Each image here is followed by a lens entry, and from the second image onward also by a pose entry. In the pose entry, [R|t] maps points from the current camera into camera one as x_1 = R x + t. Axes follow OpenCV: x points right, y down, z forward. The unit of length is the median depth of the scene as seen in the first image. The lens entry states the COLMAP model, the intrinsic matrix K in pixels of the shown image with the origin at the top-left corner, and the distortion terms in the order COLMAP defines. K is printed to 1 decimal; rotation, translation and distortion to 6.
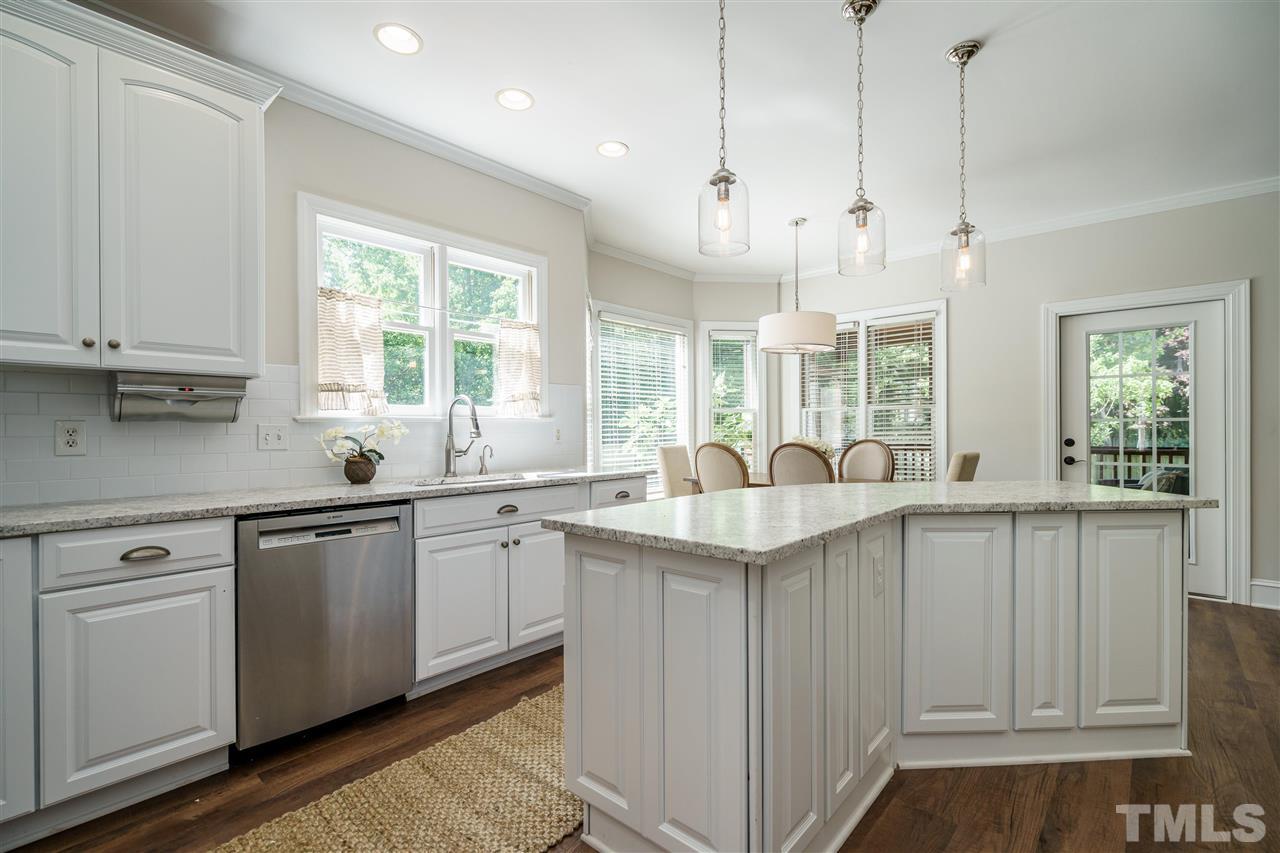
lens RADIAL K [[587.1, 0, 633.1], [0, 587.1, 427.6], [0, 0, 1]] dist [-0.003283, -0.001013]
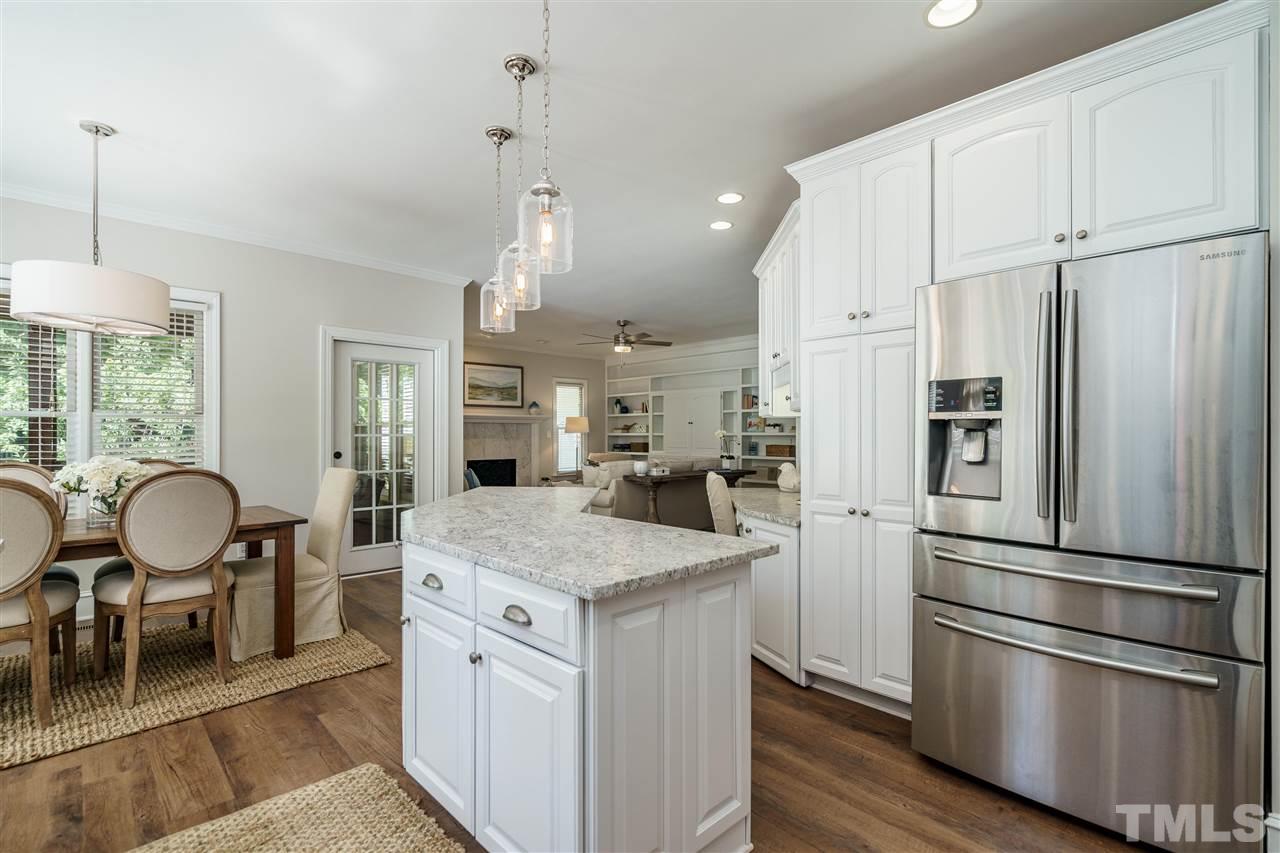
lens RADIAL K [[587.1, 0, 642.7], [0, 587.1, 434.5], [0, 0, 1]] dist [-0.003283, -0.001013]
pose [[0.072838, 0.005911, 0.997326, -0.286040], [-0.002484, 0.999980, -0.005745, -0.006579], [-0.997341, -0.002059, 0.072851, 0.308562]]
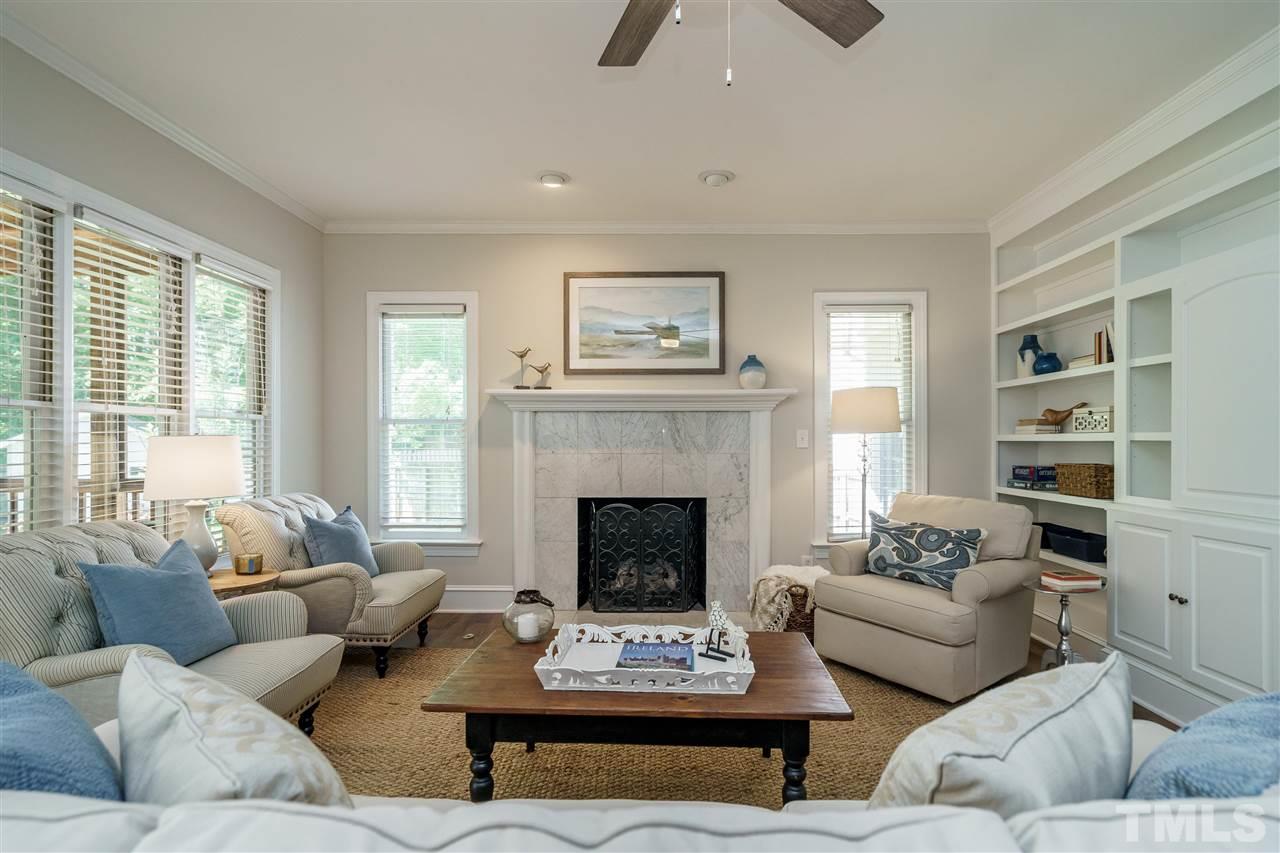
lens RADIAL K [[626.2, 0, 651.0], [0, 626.2, 439.9], [0, 0, 1]] dist [-0.004900, 0.000923]
pose [[0.748242, 0.003240, 0.663418, 1.048724], [-0.003806, 0.999993, -0.000591, -0.013205], [-0.663415, -0.002083, 0.748249, 0.277845]]
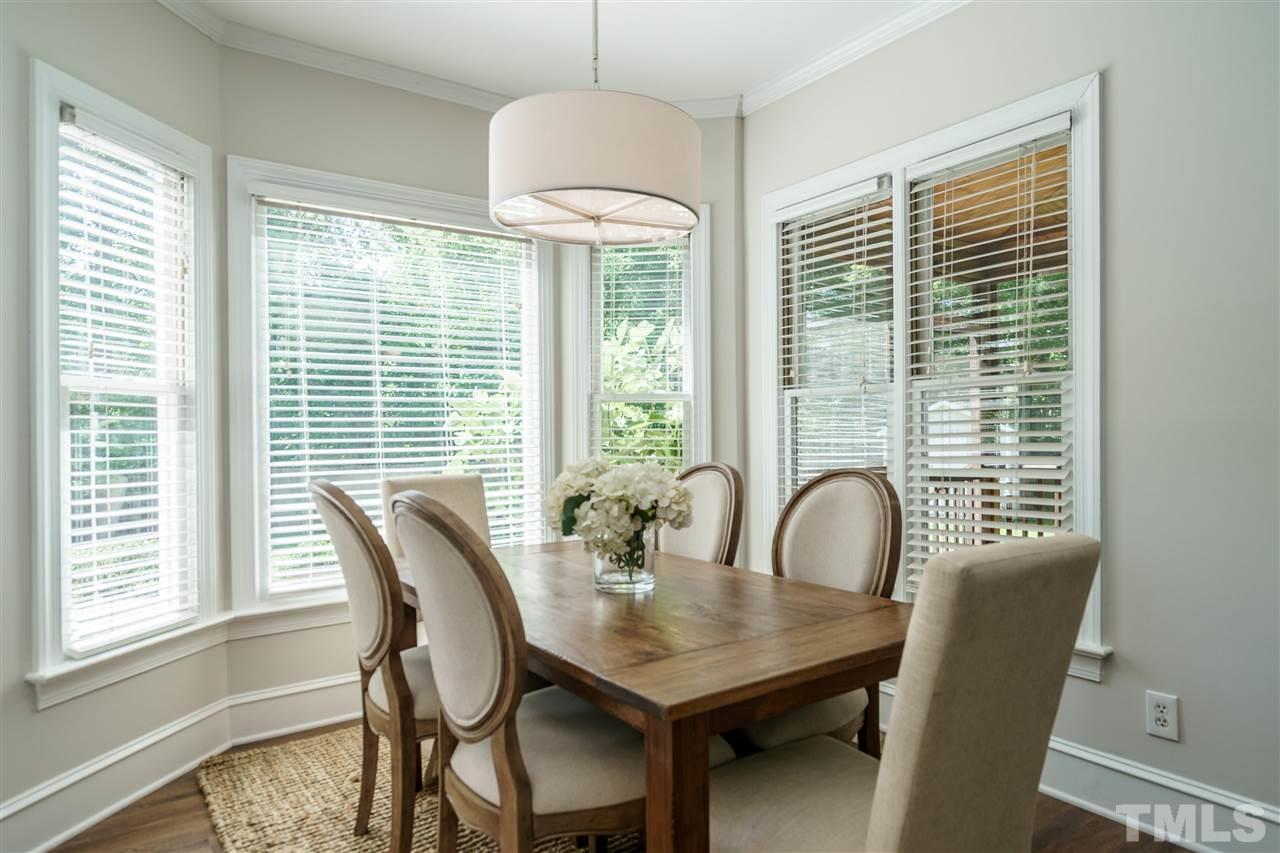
lens RADIAL K [[758.1, 0, 643.5], [0, 758.1, 432.4], [0, 0, 1]] dist [0.010083, -0.000560]
pose [[0.975668, -0.004053, -0.219216, 0.367497], [0.005378, 0.999971, 0.005448, -0.005201], [0.219187, -0.006495, 0.975661, 0.490473]]
